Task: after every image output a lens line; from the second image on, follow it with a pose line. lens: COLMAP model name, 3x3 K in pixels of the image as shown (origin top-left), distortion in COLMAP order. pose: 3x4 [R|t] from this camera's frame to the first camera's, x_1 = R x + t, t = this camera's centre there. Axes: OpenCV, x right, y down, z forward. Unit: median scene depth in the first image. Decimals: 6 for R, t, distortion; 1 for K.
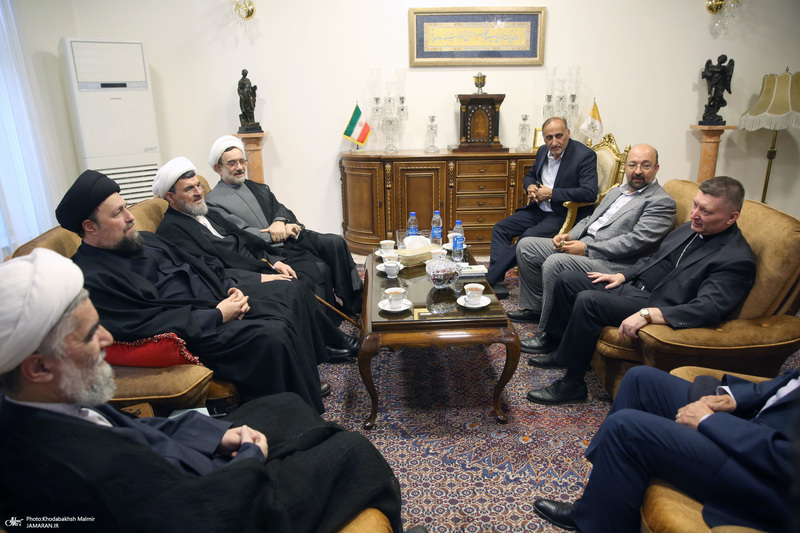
lens RADIAL K [[546.8, 0, 400.0], [0, 546.8, 266.5], [0, 0, 1]] dist [-0.110143, 0.087230]
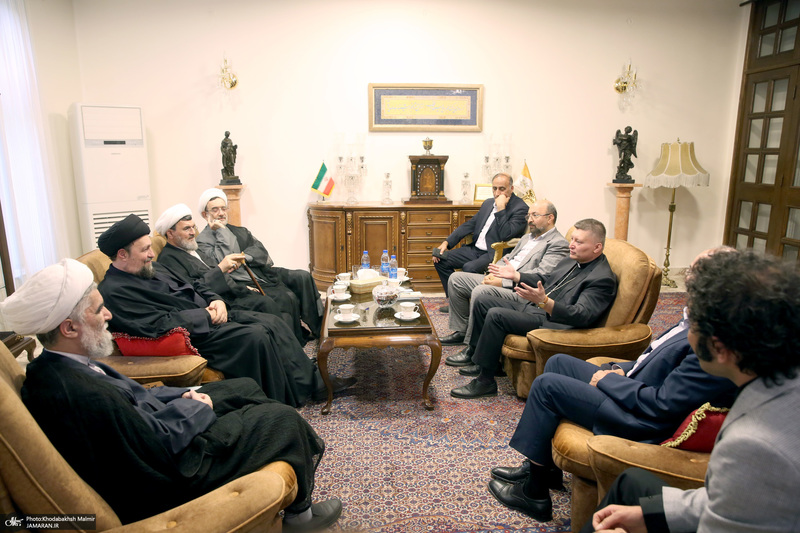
lens RADIAL K [[546.8, 0, 400.0], [0, 546.8, 266.5], [0, 0, 1]] dist [-0.110143, 0.087230]
pose [[0.998423, 0.007008, 0.055696, 0.023156], [-0.001655, 0.995420, -0.095583, 0.038225], [-0.056110, 0.095340, 0.993862, -0.162047]]
